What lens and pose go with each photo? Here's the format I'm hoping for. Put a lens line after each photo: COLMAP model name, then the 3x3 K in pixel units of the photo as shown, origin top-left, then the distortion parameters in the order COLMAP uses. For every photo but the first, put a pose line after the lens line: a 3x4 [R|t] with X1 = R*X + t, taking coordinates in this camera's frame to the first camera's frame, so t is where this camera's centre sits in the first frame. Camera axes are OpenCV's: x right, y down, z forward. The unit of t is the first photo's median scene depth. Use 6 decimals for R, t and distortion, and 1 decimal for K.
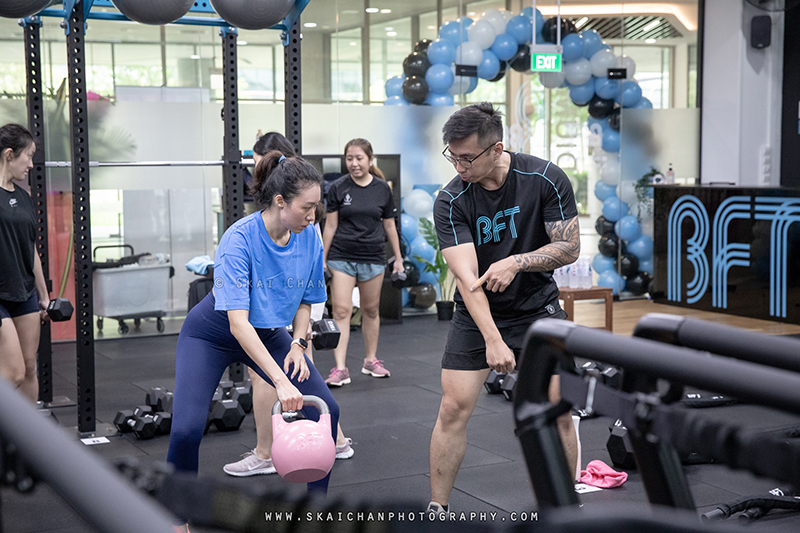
lens RADIAL K [[1227.6, 0, 420.0], [0, 1227.6, 266.7], [0, 0, 1]] dist [0.130605, 0.000000]
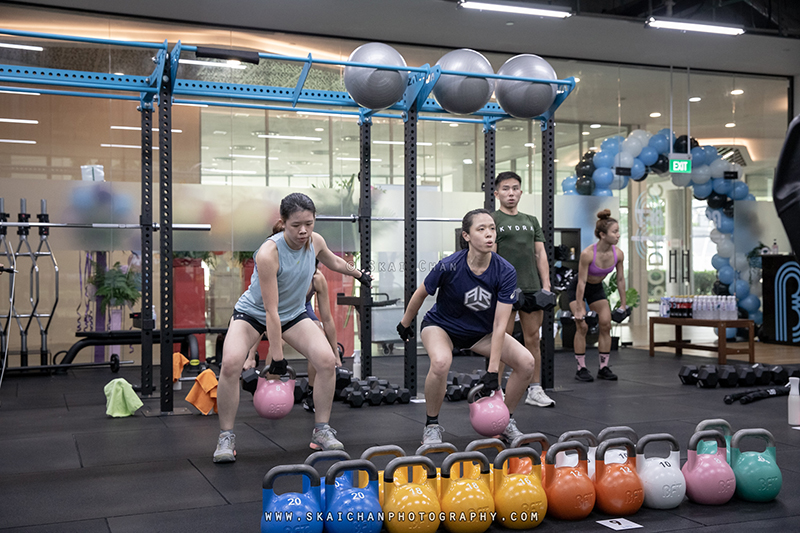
lens RADIAL K [[900.3, 0, 404.2], [0, 900.3, 267.1], [0, 0, 1]] dist [0.037675, 0.000000]
pose [[0.994385, 0.001365, -0.105814, -0.098366], [-0.012141, 0.994785, -0.101269, 0.053452], [0.105124, 0.101985, 0.989216, -0.022979]]
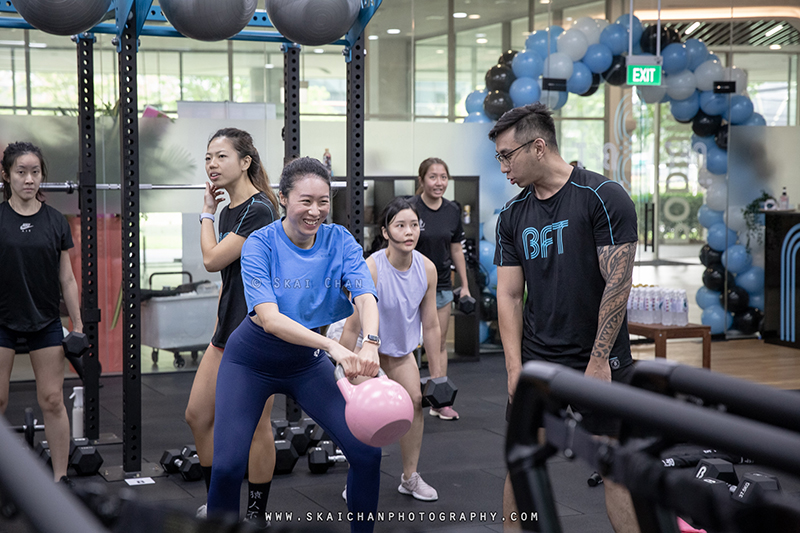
lens RADIAL K [[1375.6, 0, 422.4], [0, 1375.6, 266.7], [0, 0, 1]] dist [0.167536, 0.000000]
pose [[0.997325, 0.011168, -0.072234, 0.015264], [-0.012710, 0.999700, -0.020924, -0.001788], [0.071979, 0.021786, 0.997168, -0.022736]]
